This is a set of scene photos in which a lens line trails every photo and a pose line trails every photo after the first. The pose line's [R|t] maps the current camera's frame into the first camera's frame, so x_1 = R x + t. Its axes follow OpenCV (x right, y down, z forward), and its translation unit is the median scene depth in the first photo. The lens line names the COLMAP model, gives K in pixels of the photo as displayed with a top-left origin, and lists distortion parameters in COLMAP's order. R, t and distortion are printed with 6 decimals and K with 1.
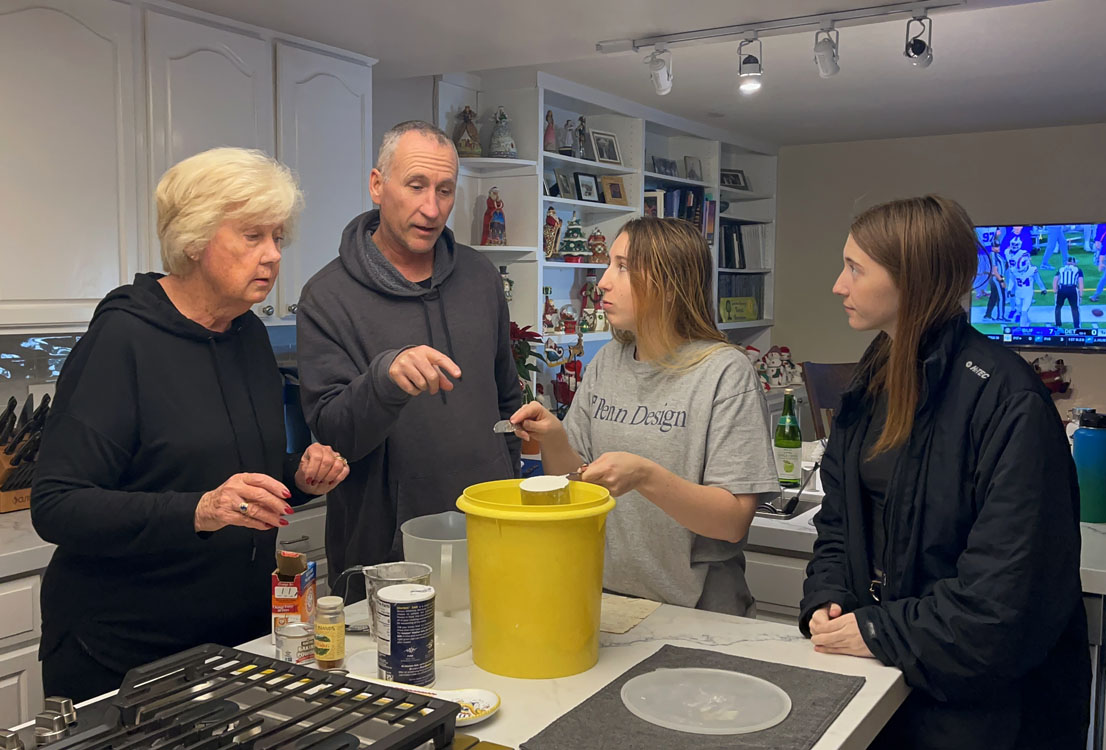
lens RADIAL K [[1109.0, 0, 544.5], [0, 1109.0, 383.1], [0, 0, 1]] dist [0.034459, 0.000000]
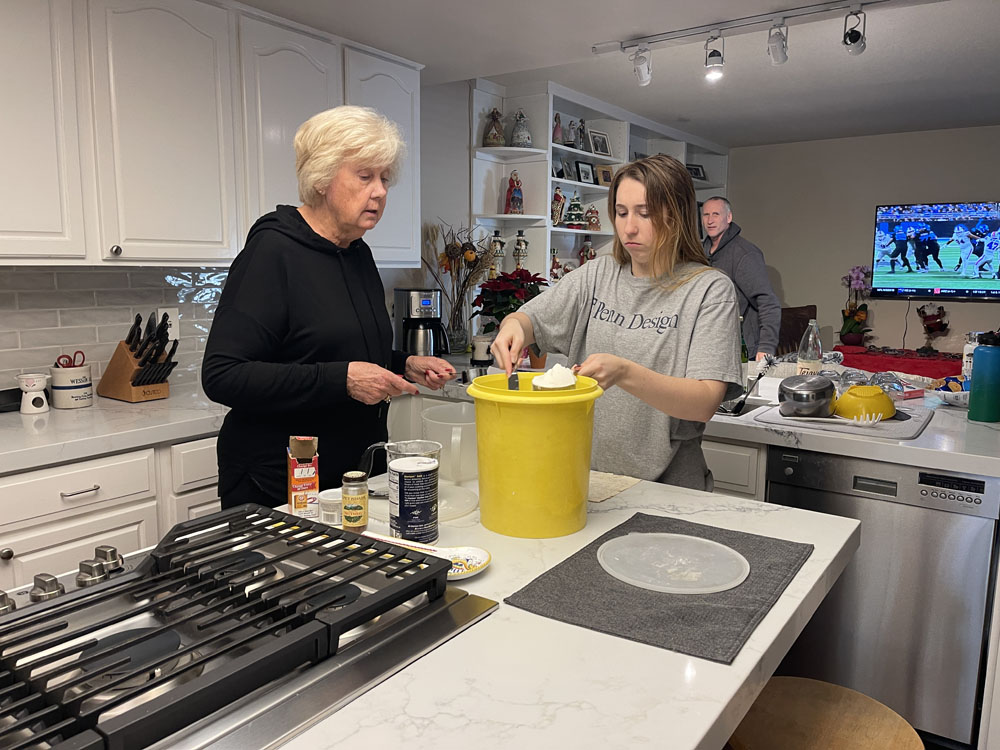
lens RADIAL K [[742.4, 0, 517.3], [0, 742.4, 380.9], [0, 0, 1]] dist [0.030146, -0.007197]
pose [[0.998374, 0.011681, -0.055796, 0.016126], [-0.008307, 0.998144, 0.060321, 0.033293], [0.056397, -0.059759, 0.996618, 0.144604]]
